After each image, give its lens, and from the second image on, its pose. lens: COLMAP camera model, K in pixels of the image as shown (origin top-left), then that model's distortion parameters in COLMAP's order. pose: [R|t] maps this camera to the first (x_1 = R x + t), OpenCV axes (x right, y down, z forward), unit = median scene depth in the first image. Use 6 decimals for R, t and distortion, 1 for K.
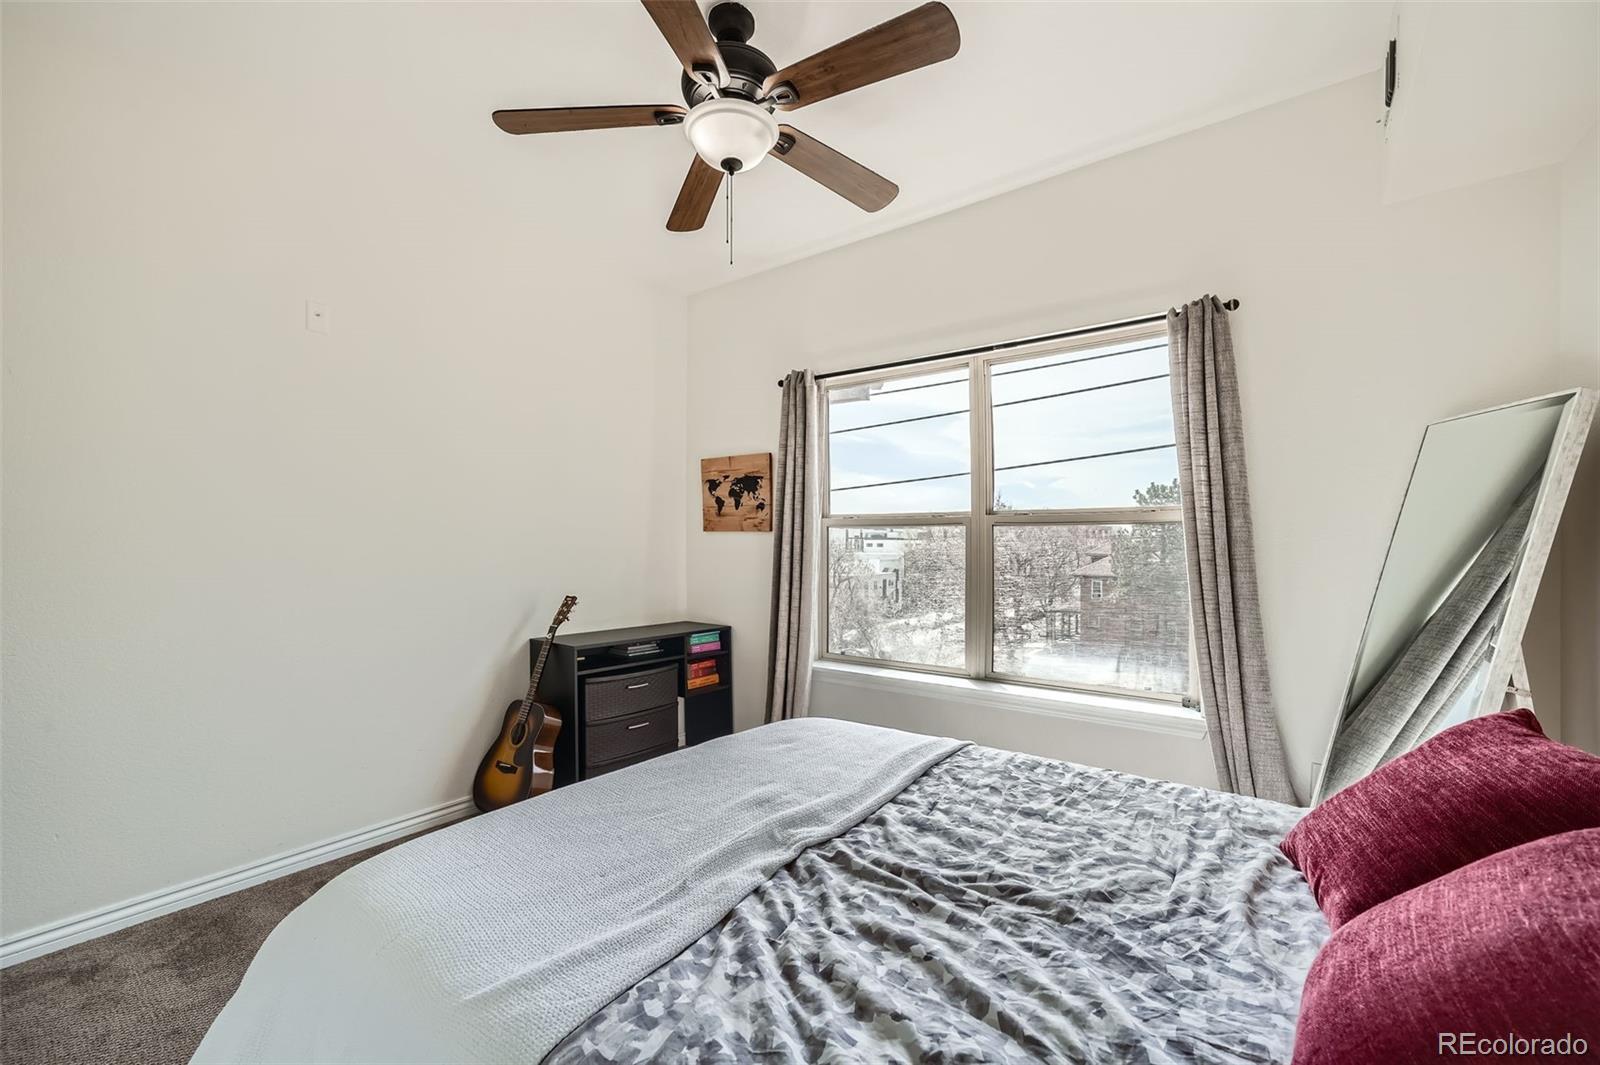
lens RADIAL K [[662.0, 0, 801.6], [0, 662.0, 530.6], [0, 0, 1]] dist [-0.004627, 0.002749]
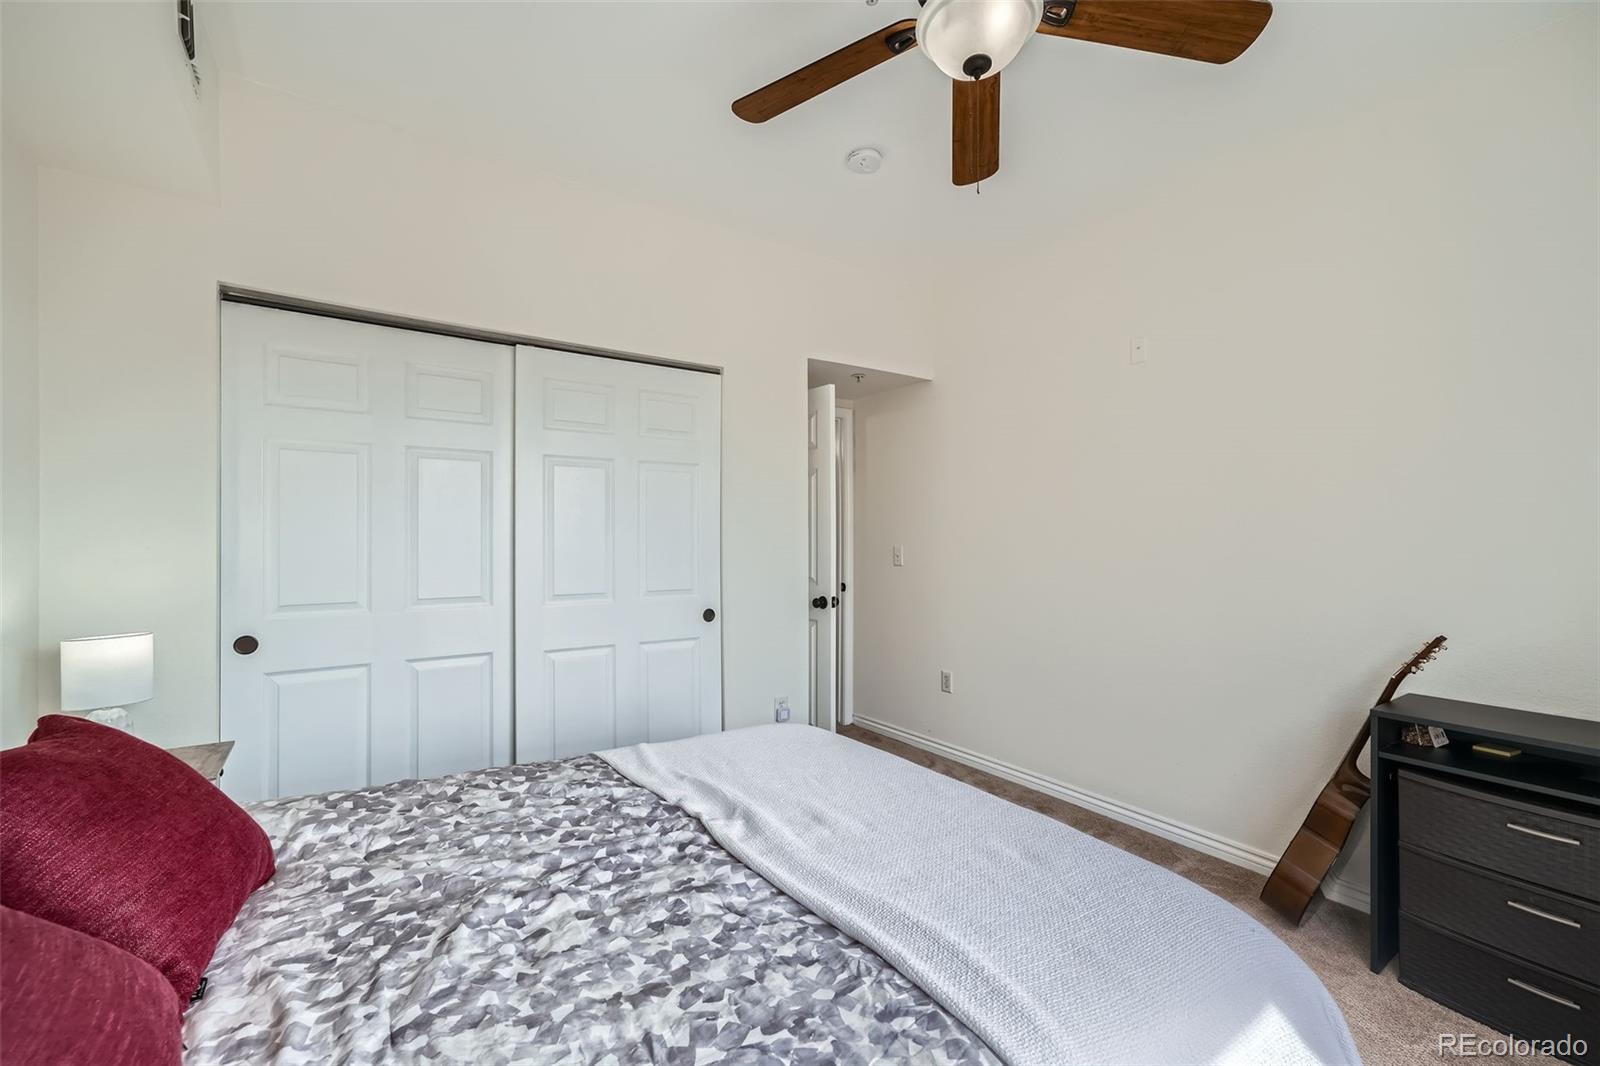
lens RADIAL K [[662.0, 0, 792.7], [0, 662.0, 533.2], [0, 0, 1]] dist [-0.004627, 0.002749]
pose [[-0.342357, -0.020435, -0.939348, 0.907460], [0.015282, 0.999510, -0.027314, 0.026890], [0.939446, -0.023706, -0.341877, 1.382352]]
